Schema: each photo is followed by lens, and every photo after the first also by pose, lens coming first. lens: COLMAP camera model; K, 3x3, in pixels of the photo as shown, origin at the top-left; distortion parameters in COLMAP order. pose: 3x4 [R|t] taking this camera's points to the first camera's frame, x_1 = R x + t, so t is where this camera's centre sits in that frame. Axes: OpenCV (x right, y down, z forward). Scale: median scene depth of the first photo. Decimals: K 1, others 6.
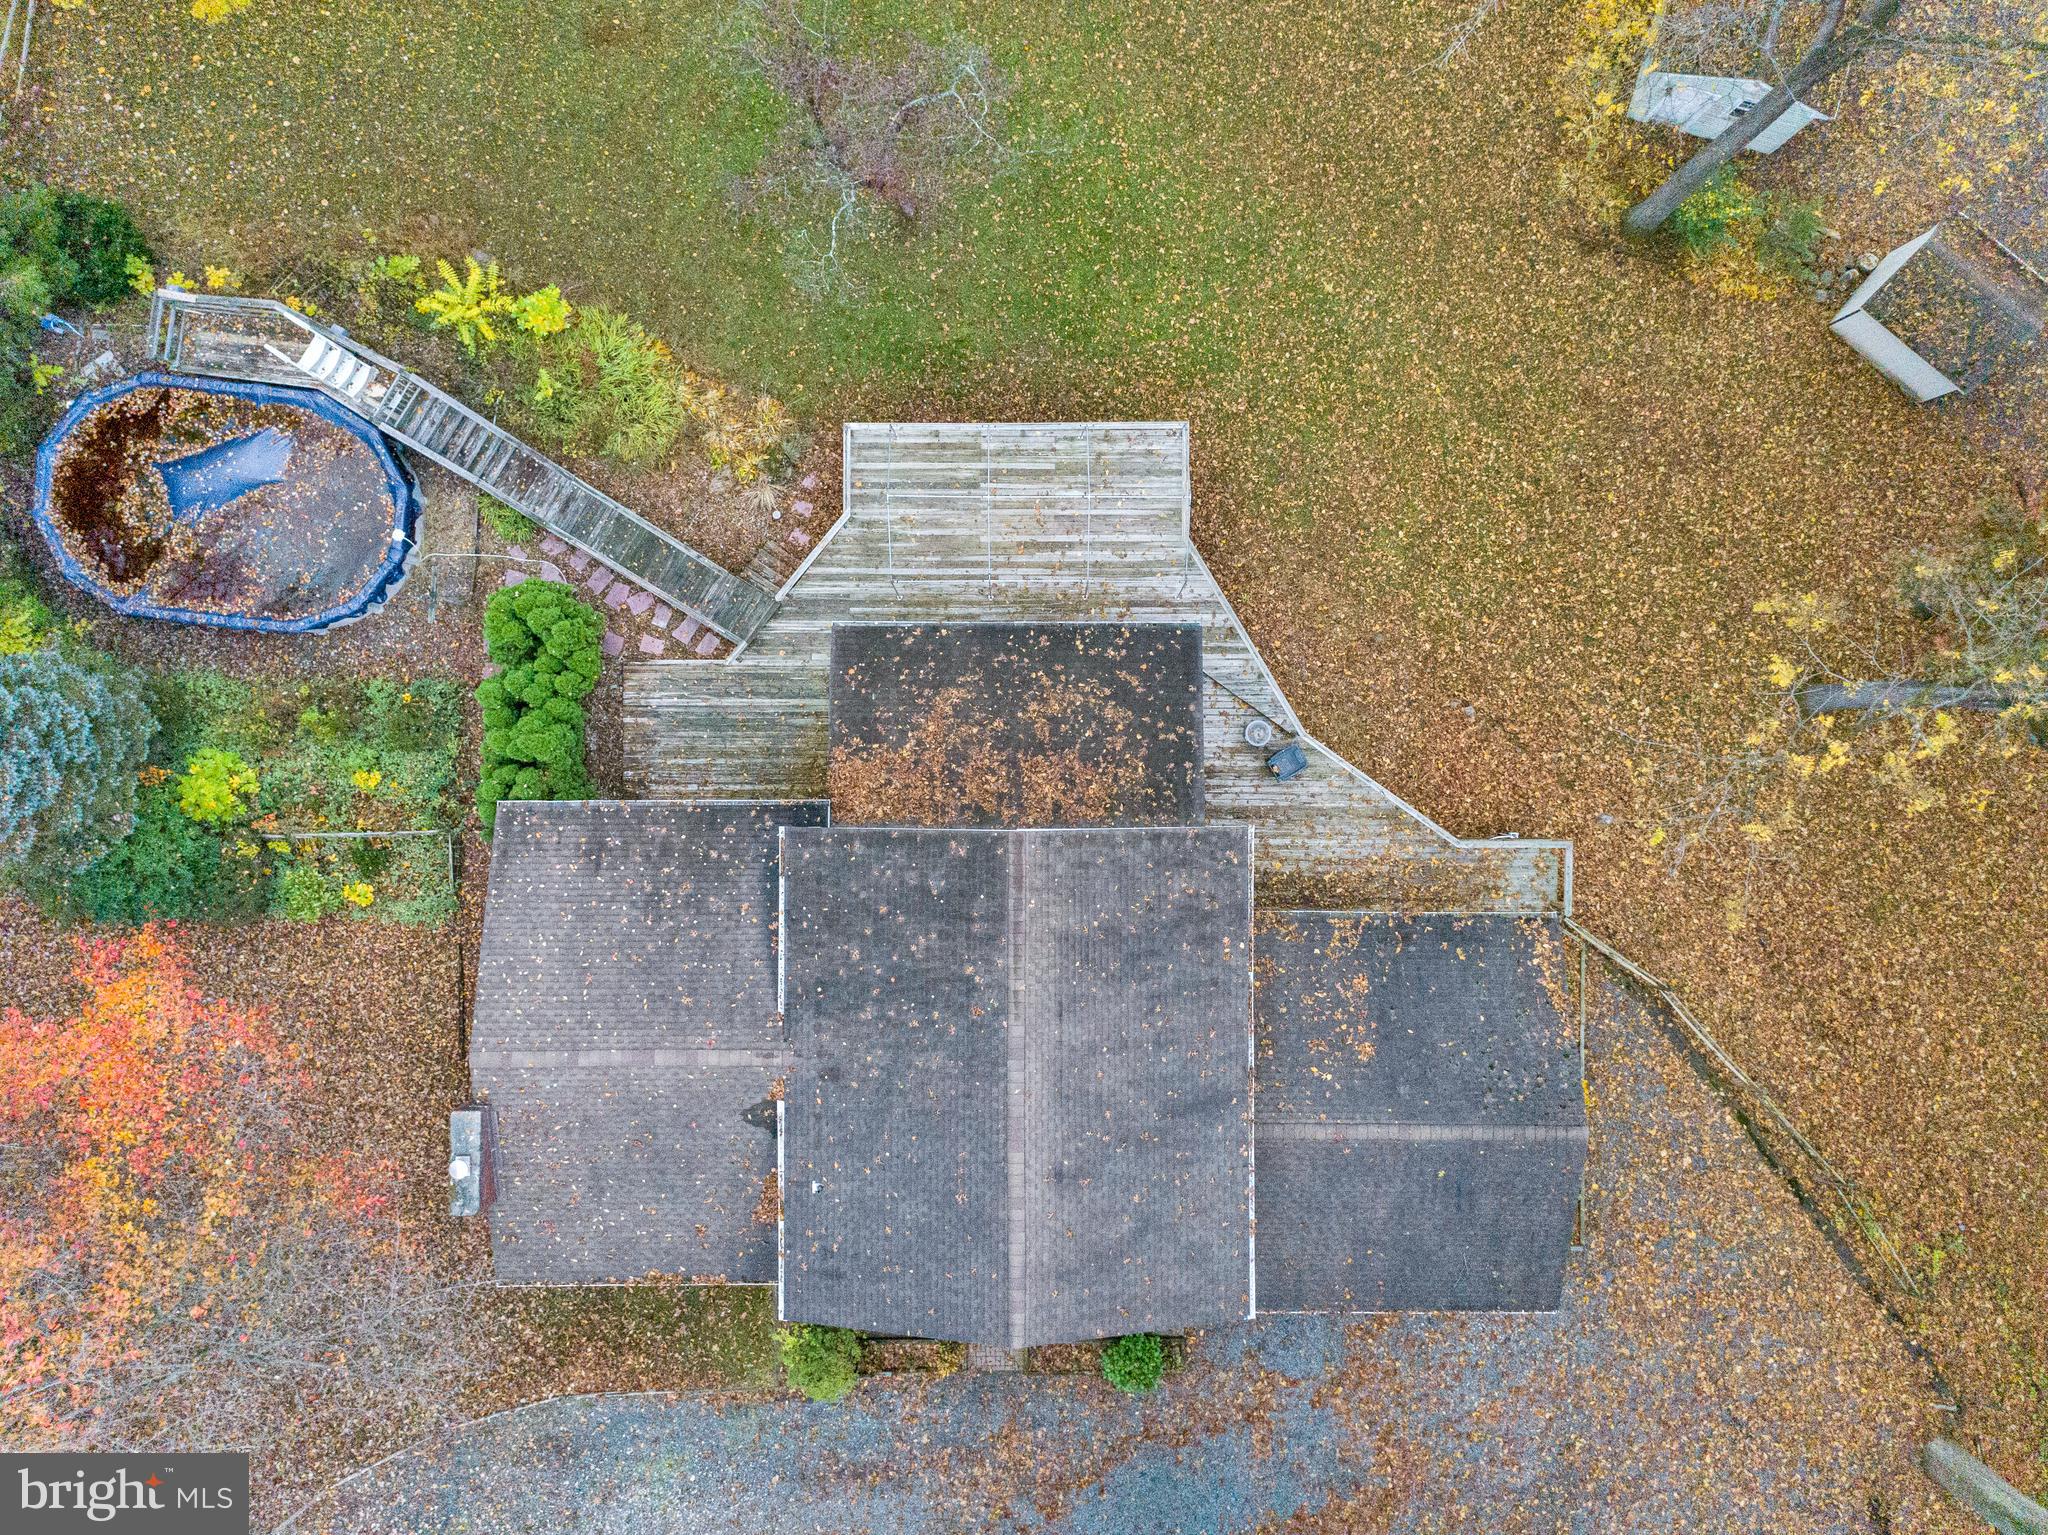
lens RADIAL K [[1545.9, 0, 1023.4], [0, 1545.9, 759.1], [0, 0, 1]] dist [0.019541, 0.012531]
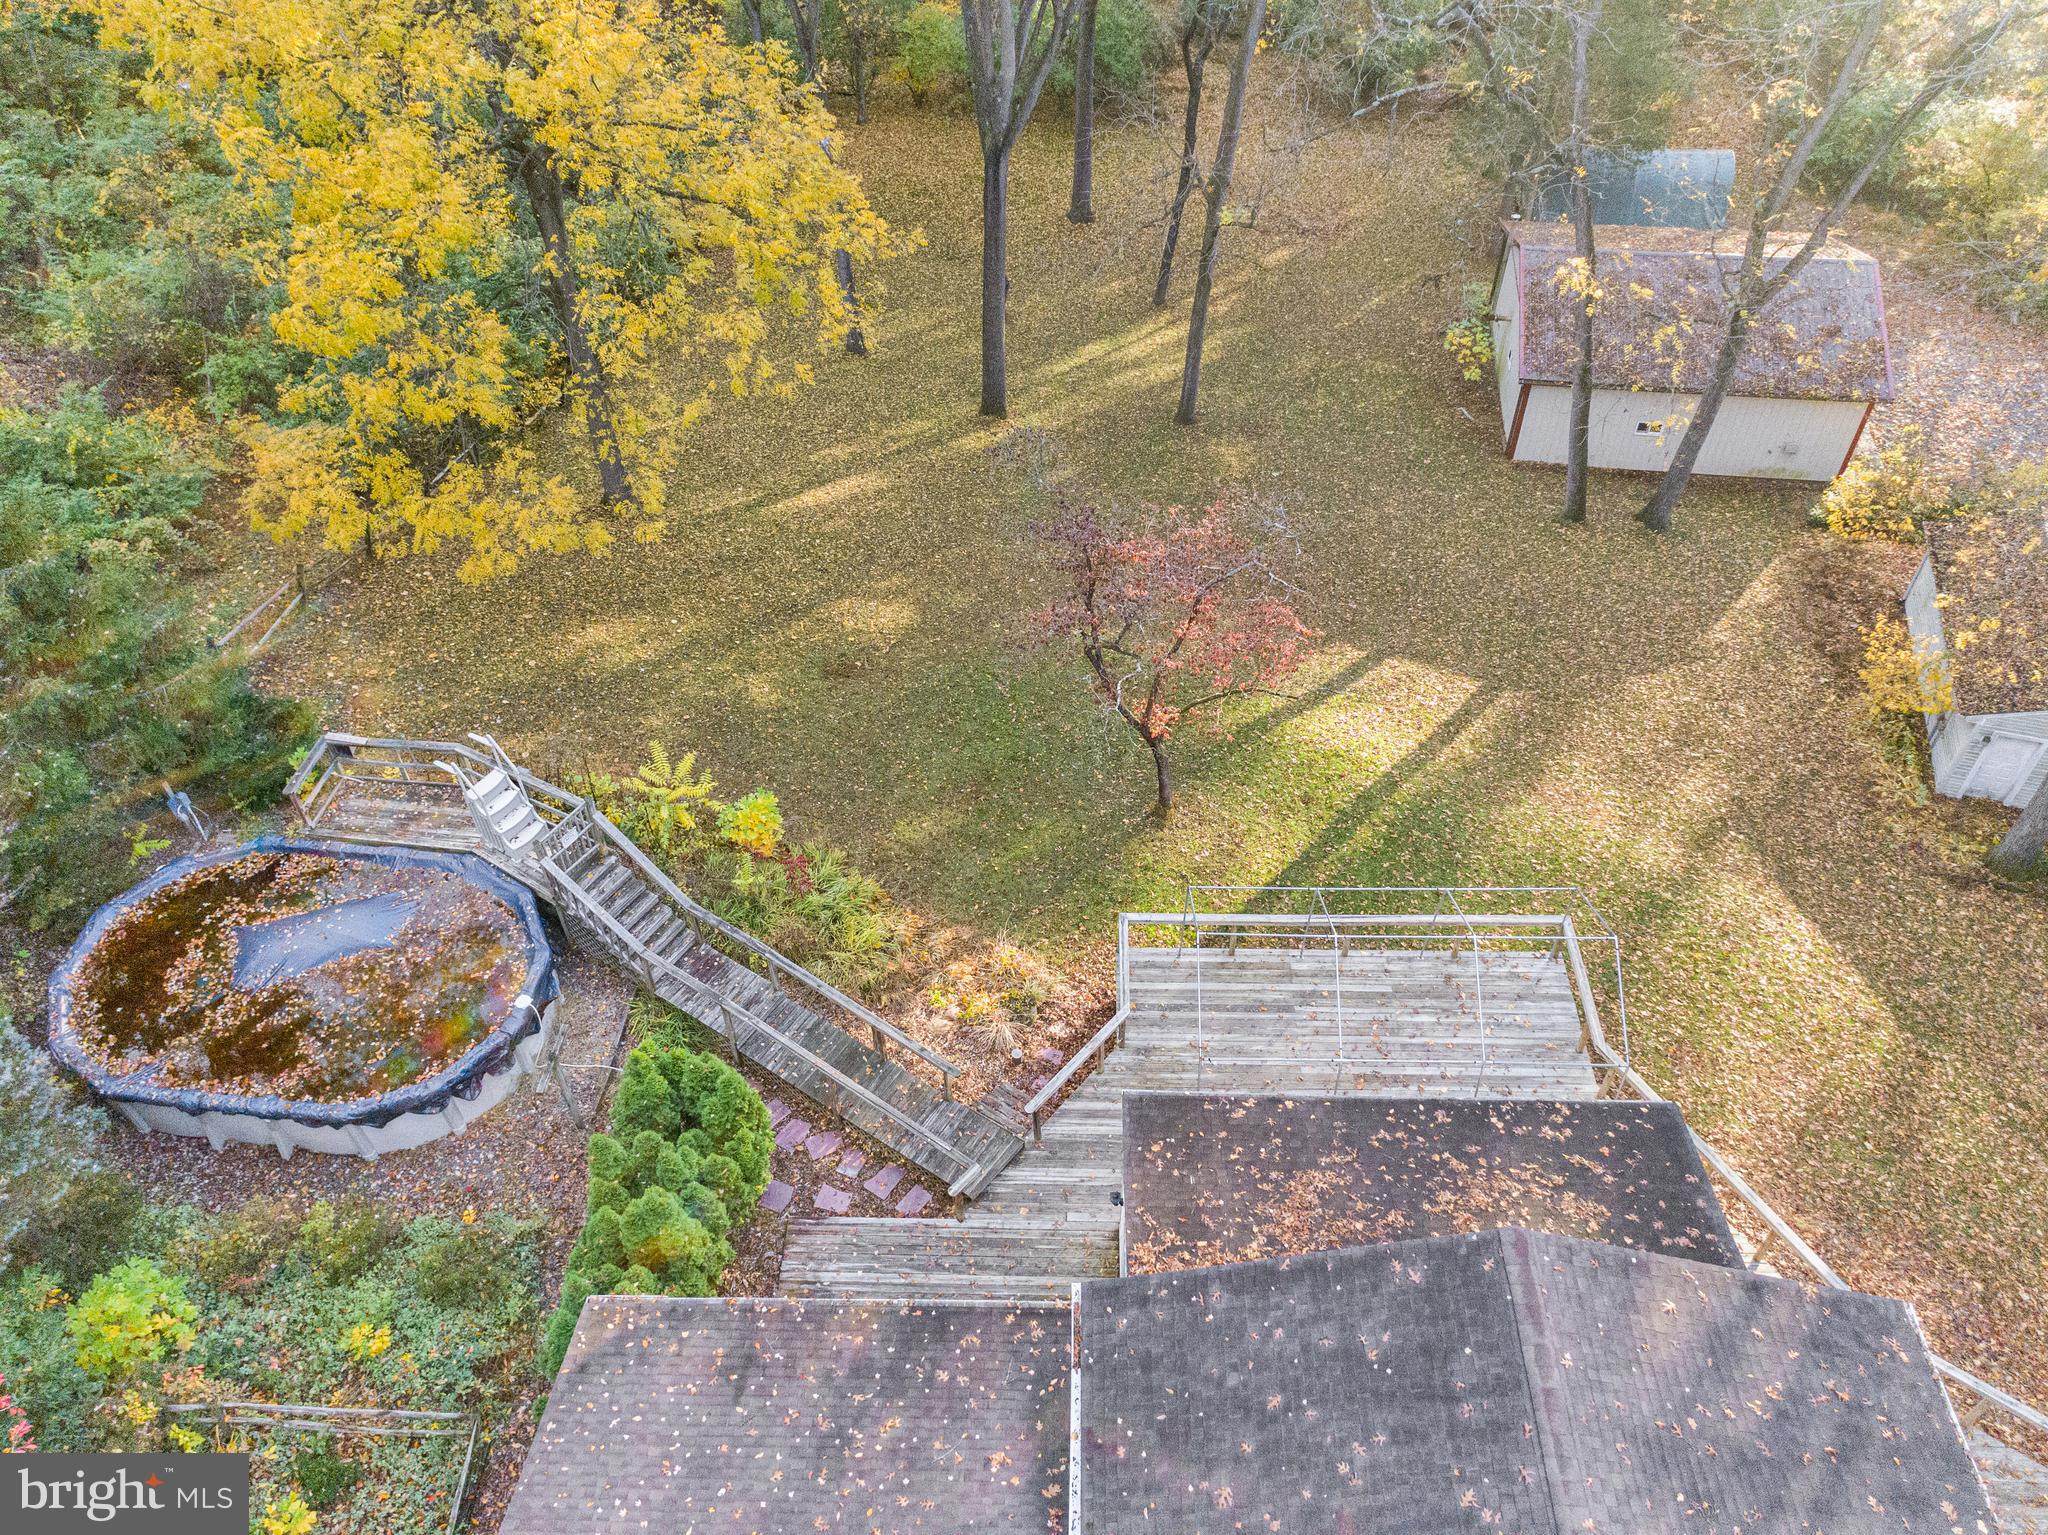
lens RADIAL K [[1545.9, 0, 1019.7], [0, 1545.9, 769.0], [0, 0, 1]] dist [0.019541, 0.012531]
pose [[0.999346, 0.003084, -0.036032, -0.144648], [-0.027510, 0.711552, -0.702095, 0.290489], [0.023473, 0.702627, 0.711171, 0.414367]]
